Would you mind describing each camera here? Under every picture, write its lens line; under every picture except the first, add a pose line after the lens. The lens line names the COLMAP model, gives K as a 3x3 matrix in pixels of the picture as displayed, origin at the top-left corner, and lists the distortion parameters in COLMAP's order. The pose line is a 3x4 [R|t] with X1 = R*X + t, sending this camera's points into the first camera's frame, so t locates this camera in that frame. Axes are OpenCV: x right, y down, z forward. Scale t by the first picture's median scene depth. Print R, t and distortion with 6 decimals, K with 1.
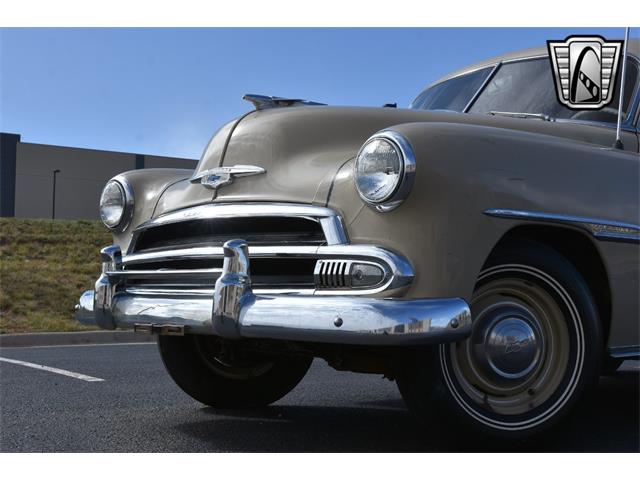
lens RADIAL K [[932.0, 0, 320.0], [0, 932.0, 240.0], [0, 0, 1]] dist [0.024372, 0.072929]
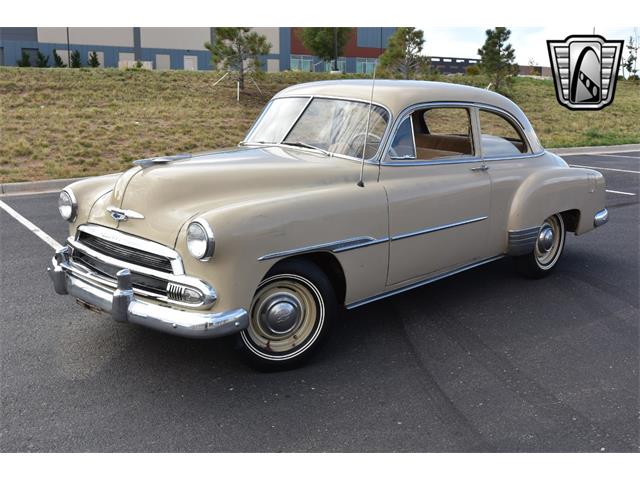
lens RADIAL K [[718.4, 0, 312.8], [0, 718.4, 239.7], [0, 0, 1]] dist [-0.029999, 0.022900]
pose [[0.999405, -0.003521, 0.034320, 0.050149], [-0.005994, 0.961930, 0.273231, -0.096003], [-0.033975, -0.273274, 0.961336, -0.072619]]
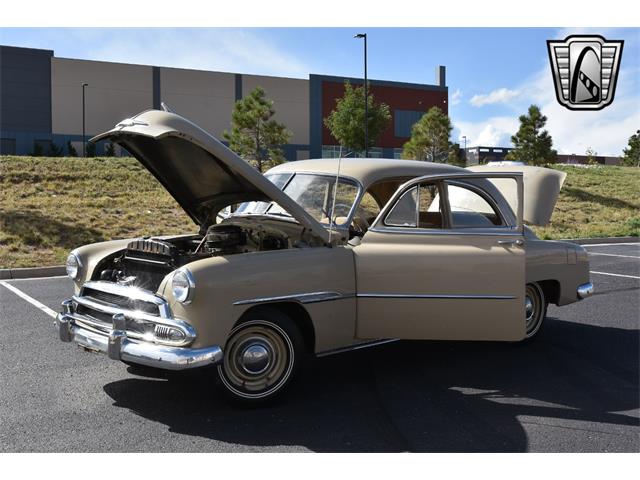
lens RADIAL K [[811.2, 0, 318.4], [0, 811.2, 249.1], [0, 0, 1]] dist [-0.005862, -0.023264]
pose [[0.999982, -0.000842, -0.006009, 0.082231], [0.001734, 0.988704, 0.149872, -0.092392], [0.005814, -0.149879, 0.988687, -0.174837]]
